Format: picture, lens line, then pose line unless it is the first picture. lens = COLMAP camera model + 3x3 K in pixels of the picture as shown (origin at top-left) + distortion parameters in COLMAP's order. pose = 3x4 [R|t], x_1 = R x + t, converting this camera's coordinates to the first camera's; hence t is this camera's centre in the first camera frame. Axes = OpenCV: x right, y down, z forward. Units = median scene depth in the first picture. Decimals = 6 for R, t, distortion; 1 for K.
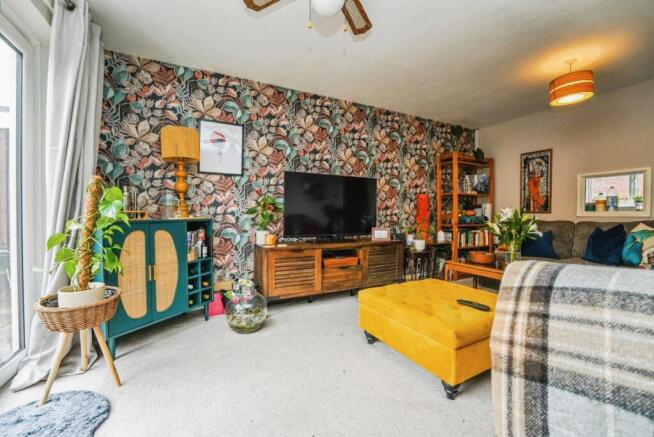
lens RADIAL K [[247.5, 0, 325.4], [0, 247.5, 220.8], [0, 0, 1]] dist [-0.001653, -0.000117]
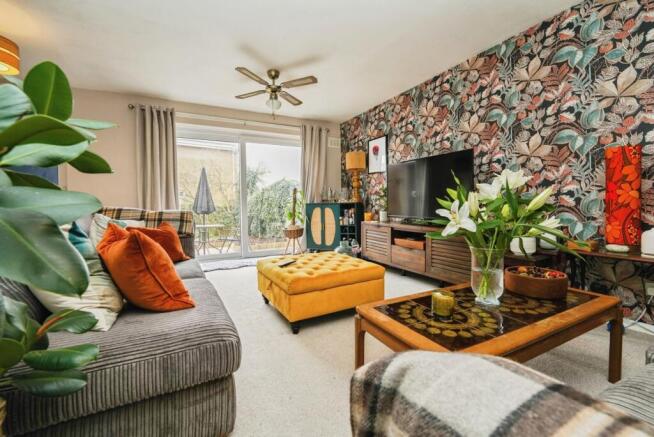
lens RADIAL K [[301.9, 0, 326.3], [0, 301.9, 204.9], [0, 0, 1]] dist [0.000857, 0.000230]
pose [[0.032073, 0.005119, -0.999472, 1.171553], [0.001199, 0.999986, 0.005160, -0.002531], [0.999485, -0.001364, 0.032067, 0.529612]]
